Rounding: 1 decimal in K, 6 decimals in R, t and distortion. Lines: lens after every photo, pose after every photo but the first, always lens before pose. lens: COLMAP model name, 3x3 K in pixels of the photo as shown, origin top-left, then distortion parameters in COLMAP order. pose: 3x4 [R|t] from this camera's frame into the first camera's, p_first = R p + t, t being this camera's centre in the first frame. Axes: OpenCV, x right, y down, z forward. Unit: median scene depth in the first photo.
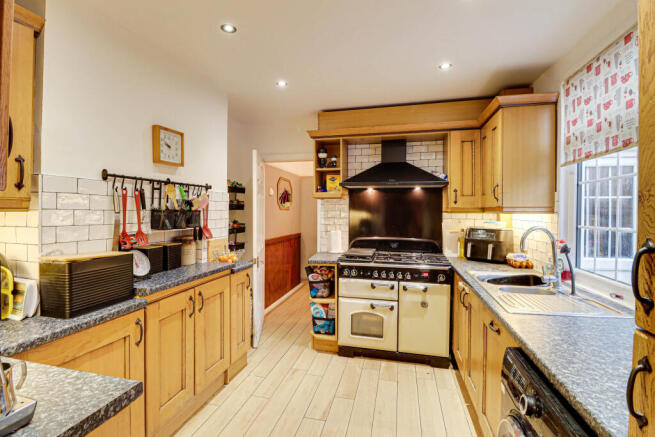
lens RADIAL K [[314.3, 0, 329.2], [0, 314.3, 213.0], [0, 0, 1]] dist [-0.001848, -0.000100]
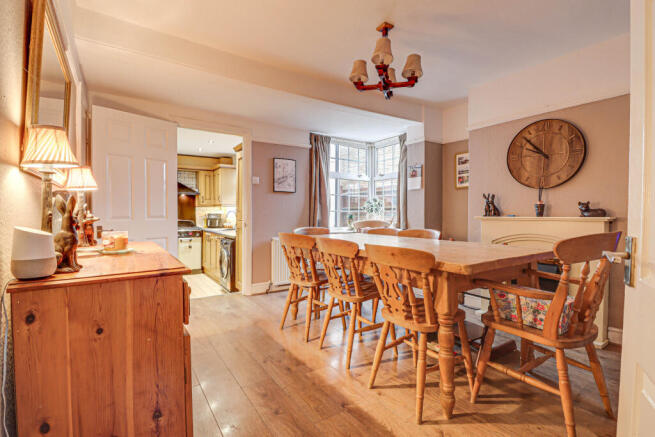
lens RADIAL K [[314.3, 0, 329.6], [0, 314.3, 213.4], [0, 0, 1]] dist [-0.001848, -0.000100]
pose [[0.684545, -0.008105, 0.728926, -0.622164], [0.005651, 0.999967, 0.005813, 0.037945], [-0.728949, 0.000140, 0.684568, -1.215475]]
